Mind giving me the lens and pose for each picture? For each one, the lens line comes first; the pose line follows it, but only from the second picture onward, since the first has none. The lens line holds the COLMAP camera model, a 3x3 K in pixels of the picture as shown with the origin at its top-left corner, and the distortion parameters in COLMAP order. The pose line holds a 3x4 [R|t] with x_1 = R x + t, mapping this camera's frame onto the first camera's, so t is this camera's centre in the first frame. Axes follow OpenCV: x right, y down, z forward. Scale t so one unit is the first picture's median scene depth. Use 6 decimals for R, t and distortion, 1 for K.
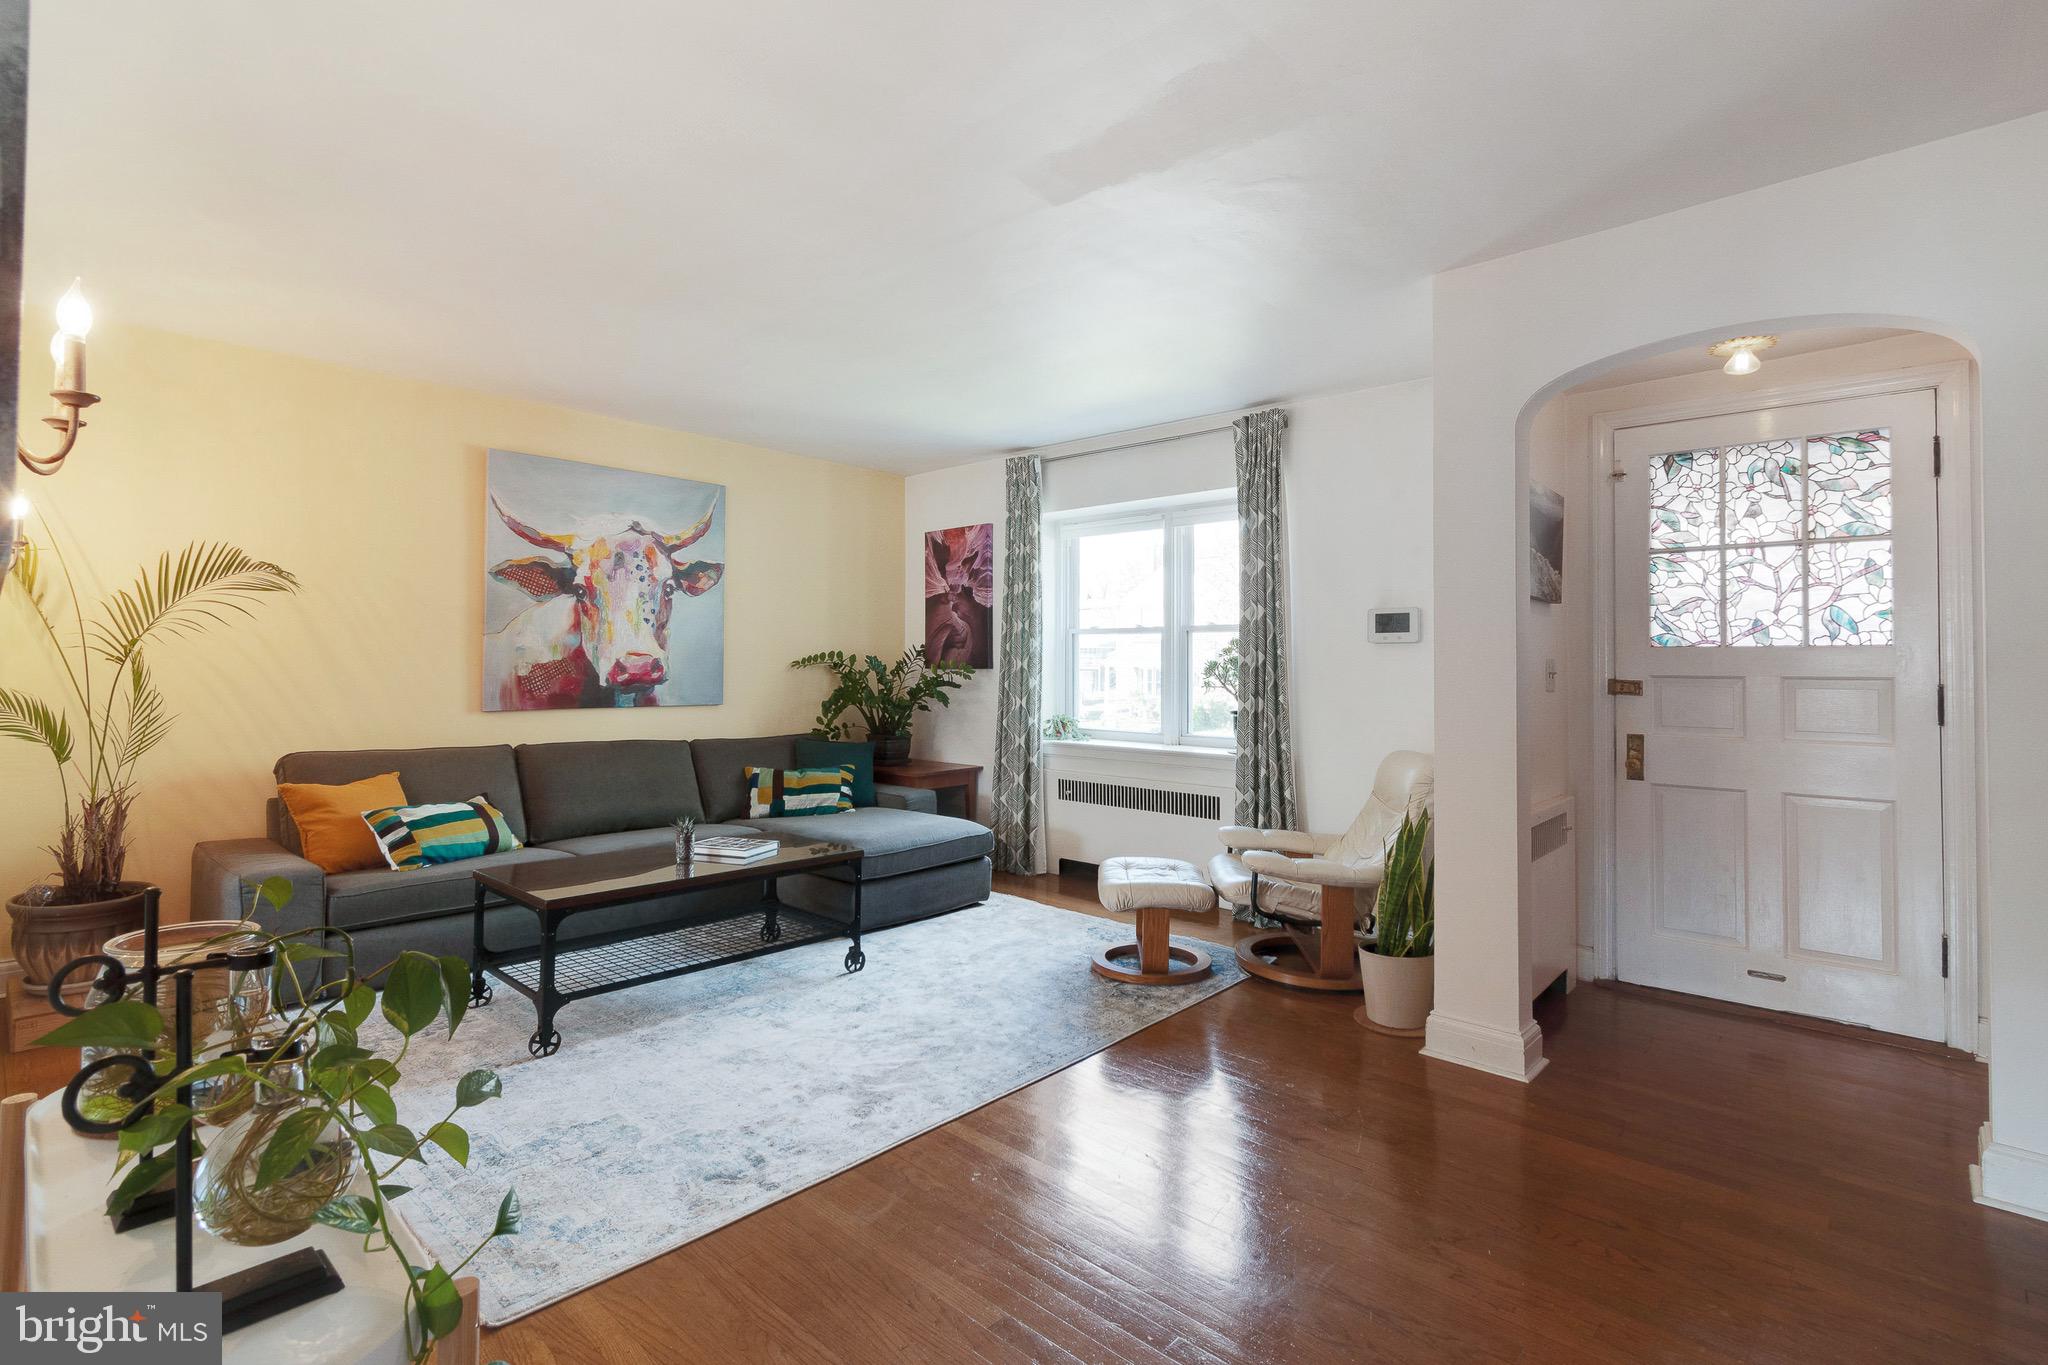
lens RADIAL K [[922.2, 0, 1056.4], [0, 922.2, 651.5], [0, 0, 1]] dist [-0.000200, -0.000540]
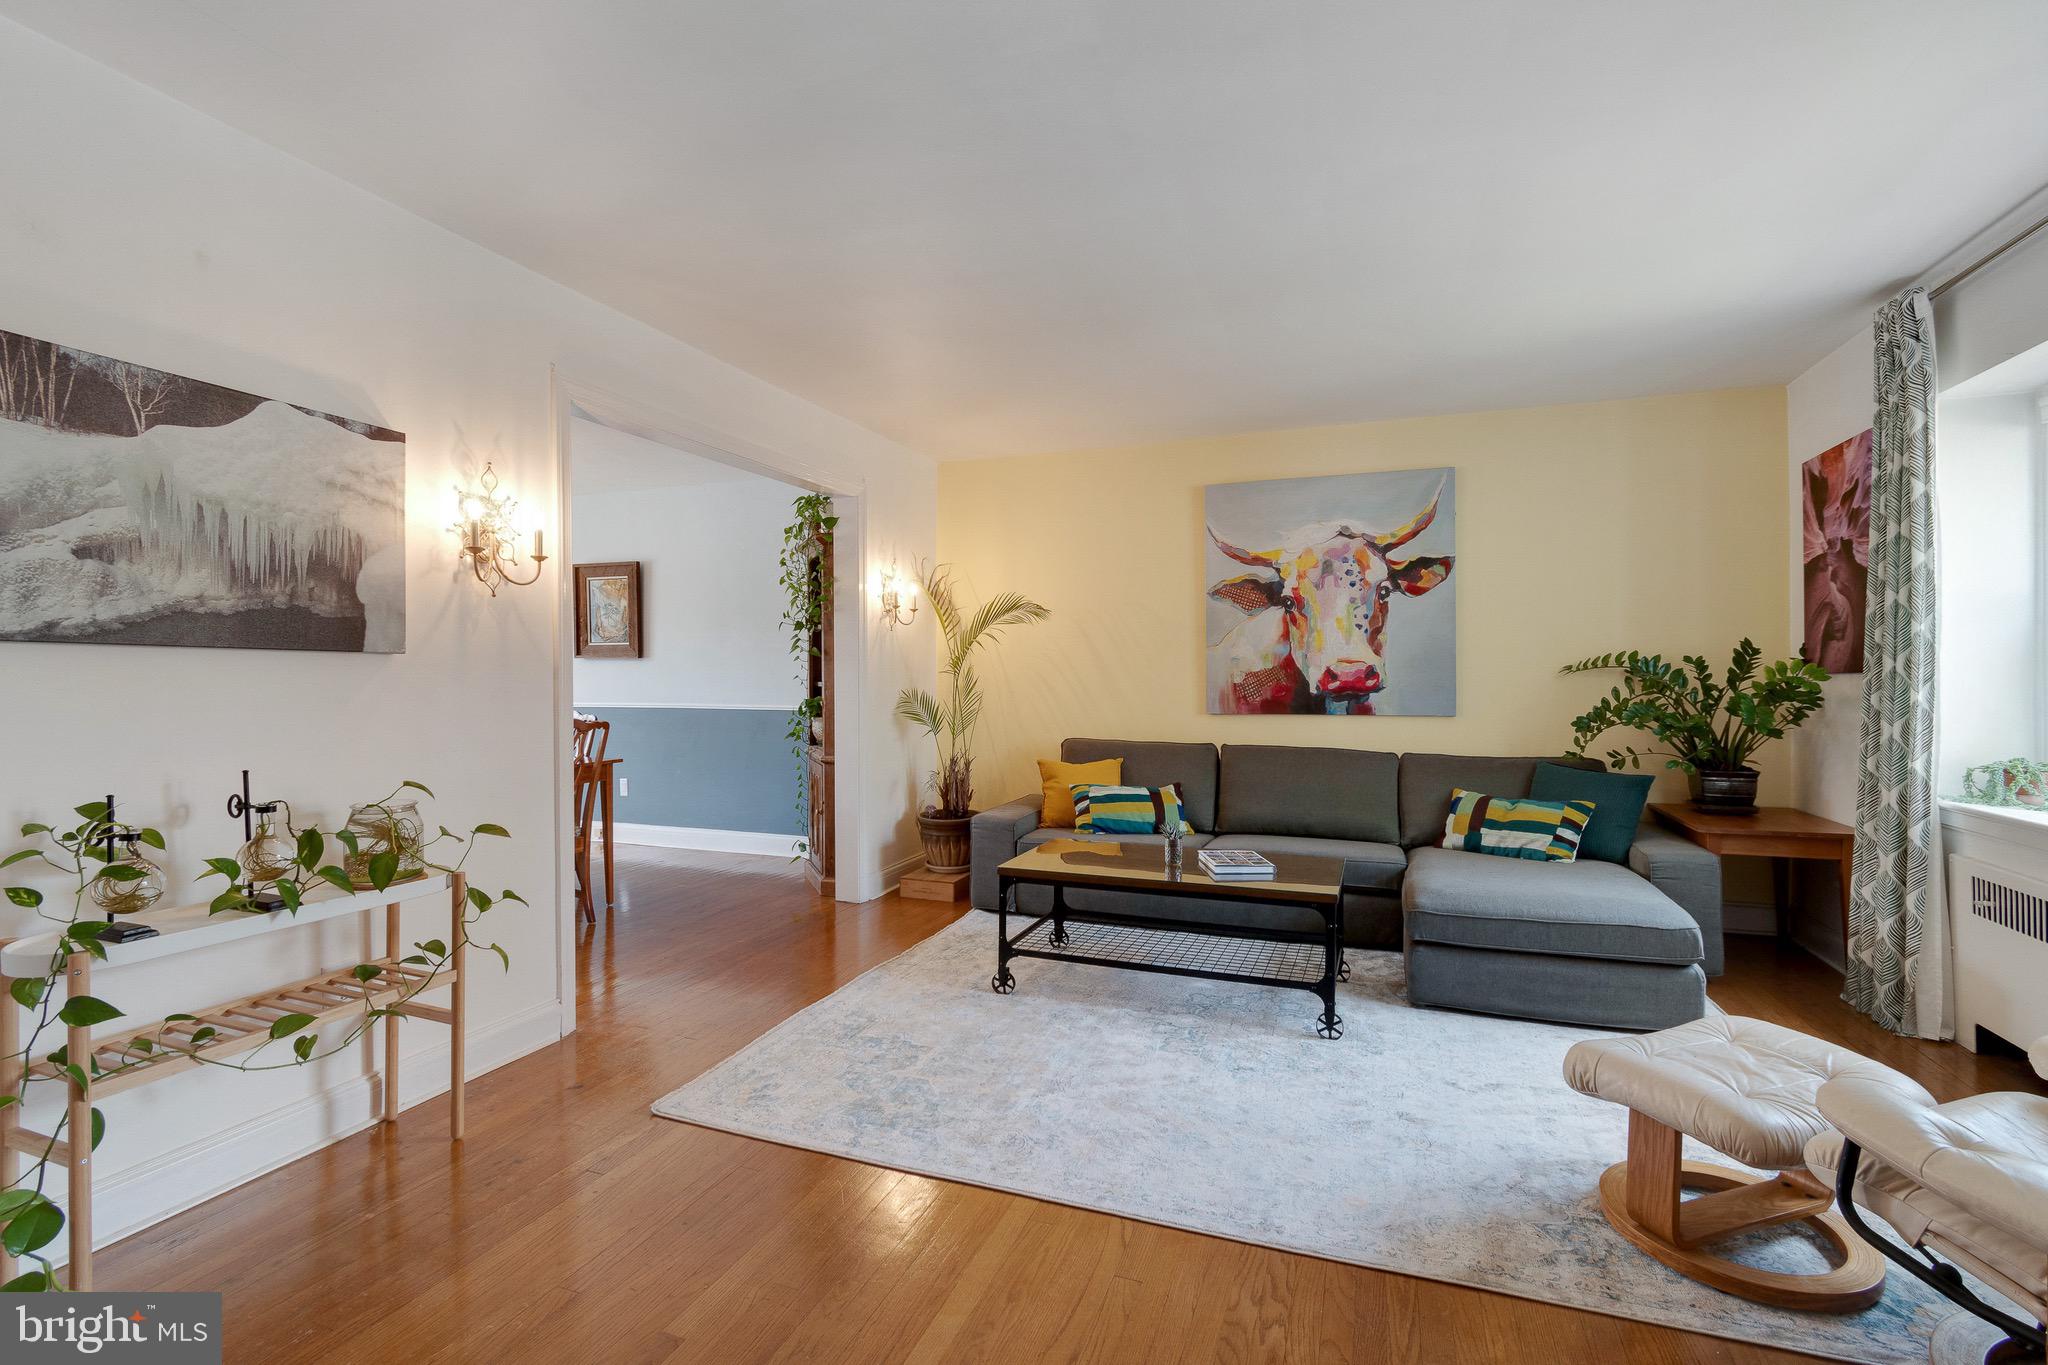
lens RADIAL K [[922.2, 0, 1051.9], [0, 922.2, 684.1], [0, 0, 1]] dist [-0.000200, -0.000540]
pose [[0.376081, 0.001752, -0.926585, 0.332359], [0.022459, 0.999687, 0.011007, 0.009095], [0.926314, -0.024950, 0.375924, 0.336505]]
